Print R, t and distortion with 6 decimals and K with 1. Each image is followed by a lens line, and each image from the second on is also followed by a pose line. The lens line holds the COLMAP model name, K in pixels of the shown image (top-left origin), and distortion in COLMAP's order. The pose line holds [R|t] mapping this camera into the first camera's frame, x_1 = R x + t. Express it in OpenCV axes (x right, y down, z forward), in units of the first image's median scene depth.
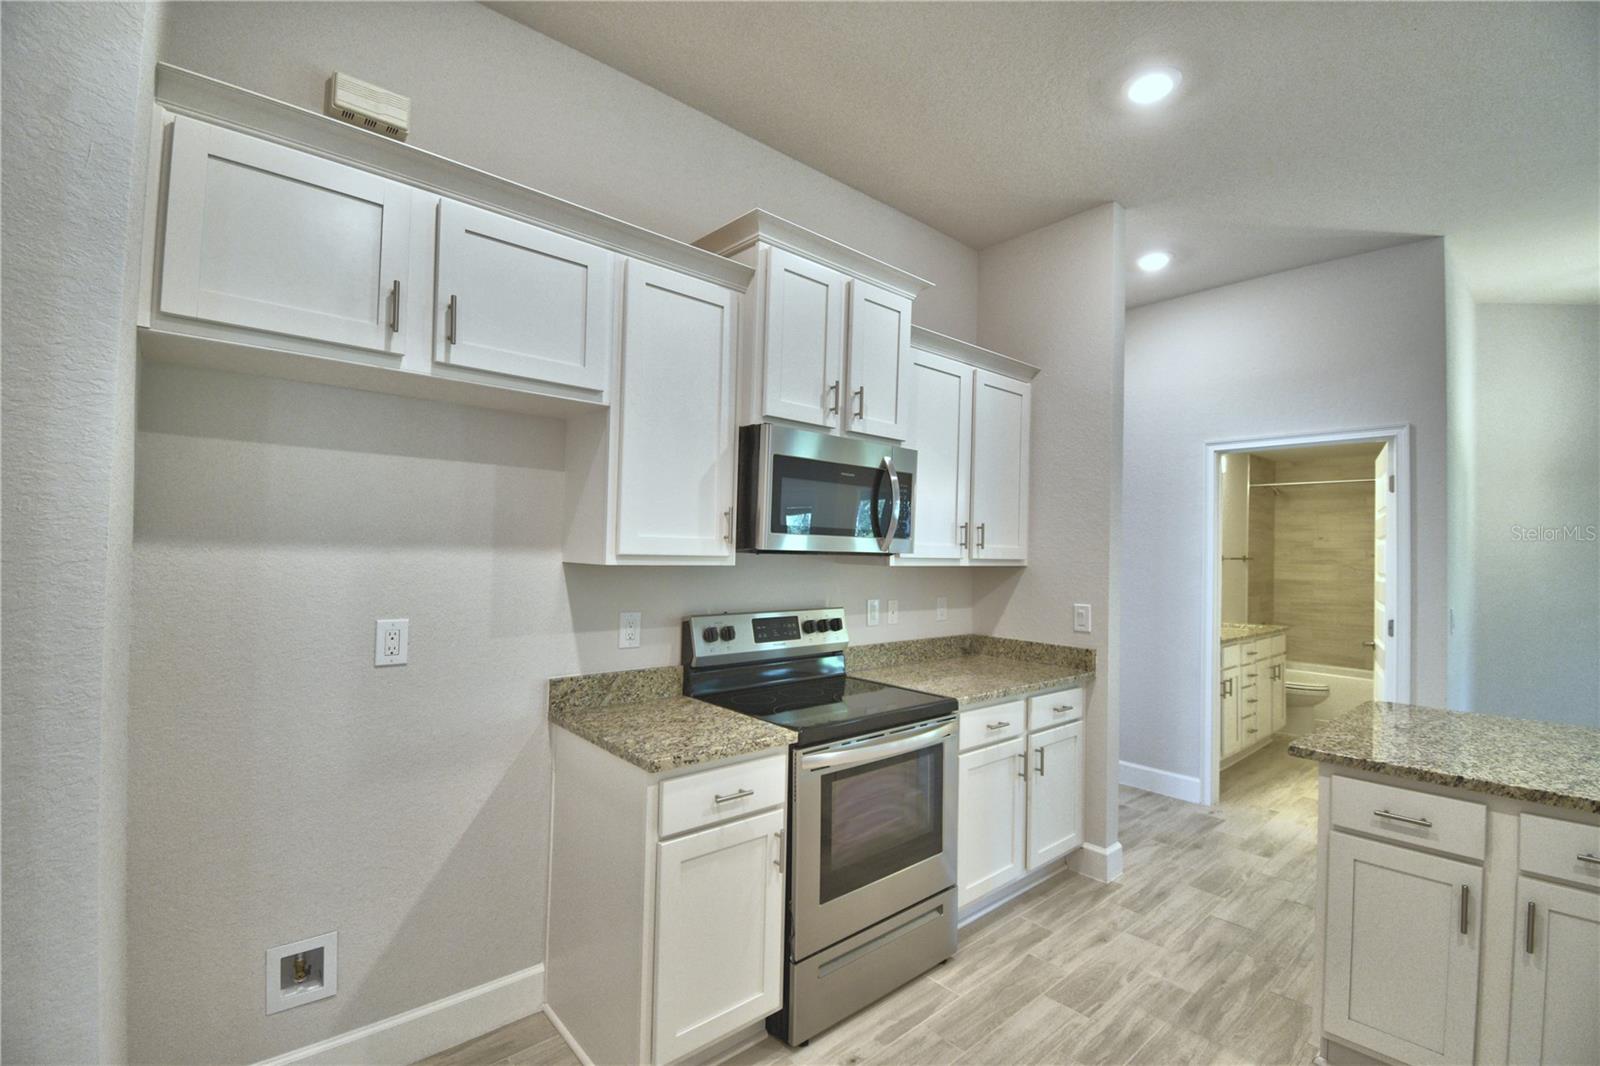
lens RADIAL K [[705.8, 0, 795.4], [0, 705.8, 530.4], [0, 0, 1]] dist [0.004114, -0.012319]
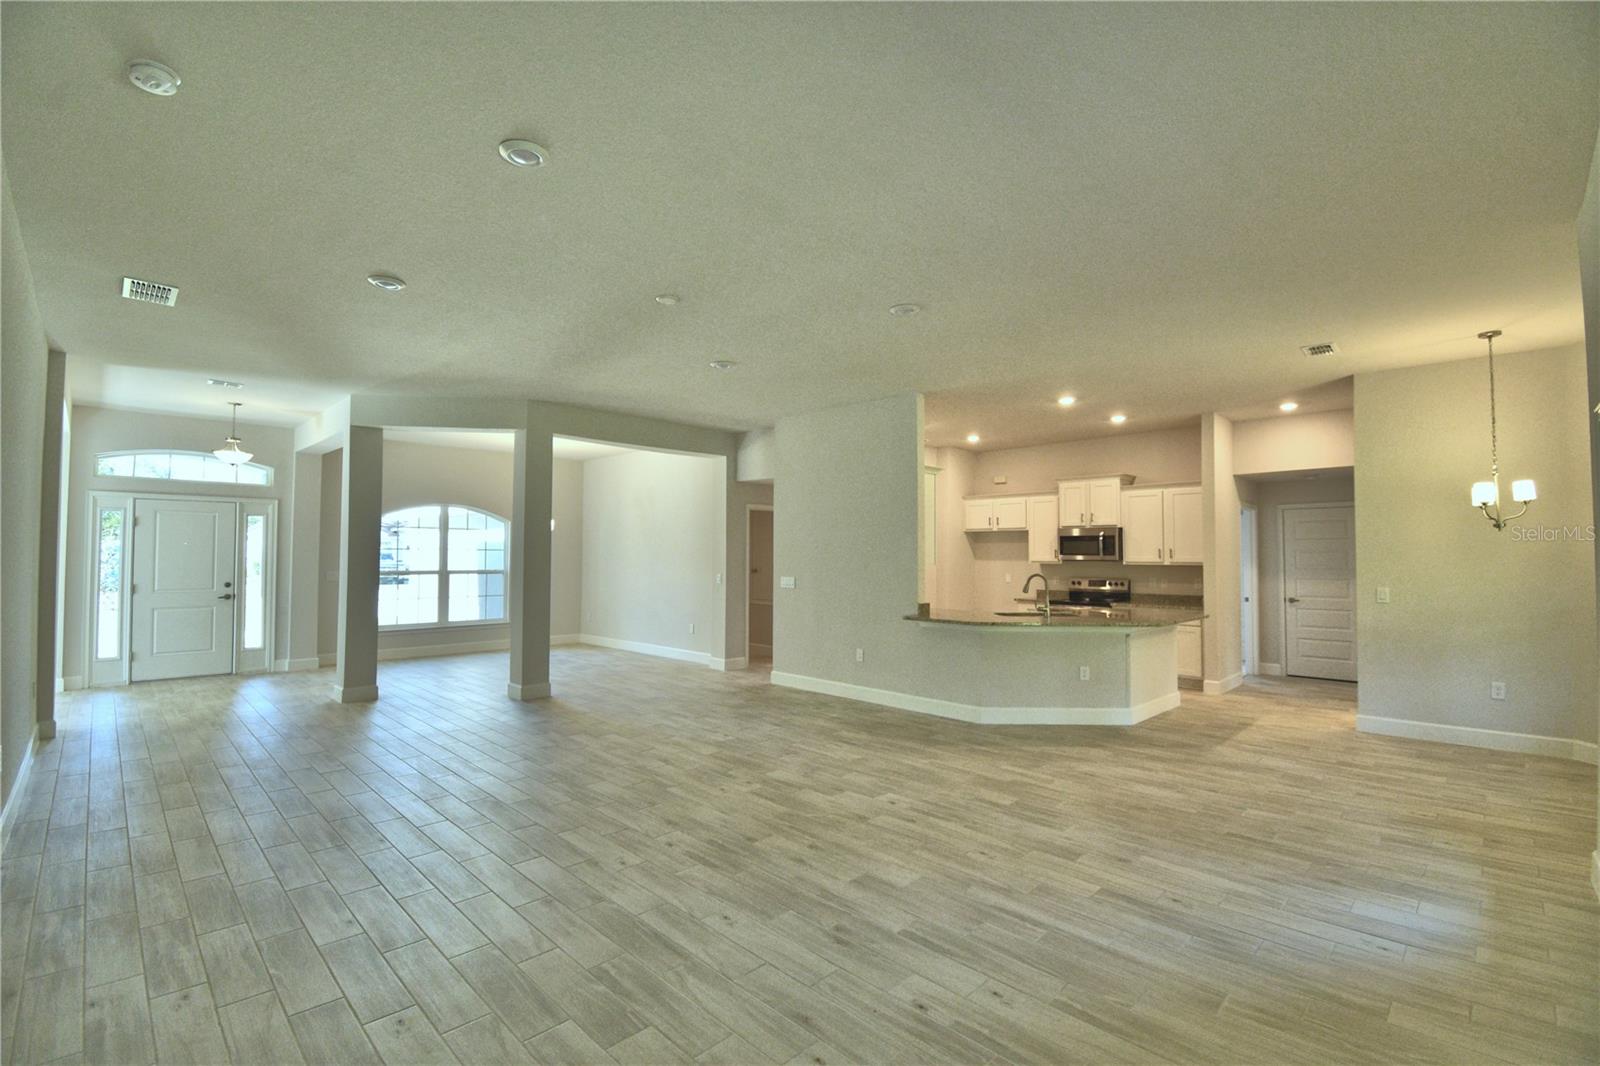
lens RADIAL K [[705.8, 0, 800.7], [0, 705.8, 533.7], [0, 0, 1]] dist [0.004114, -0.012319]
pose [[0.069489, -0.056922, -0.995957, 3.192172], [0.022738, 0.998202, -0.055464, 0.057538], [0.997324, -0.018792, 0.070658, -0.633083]]
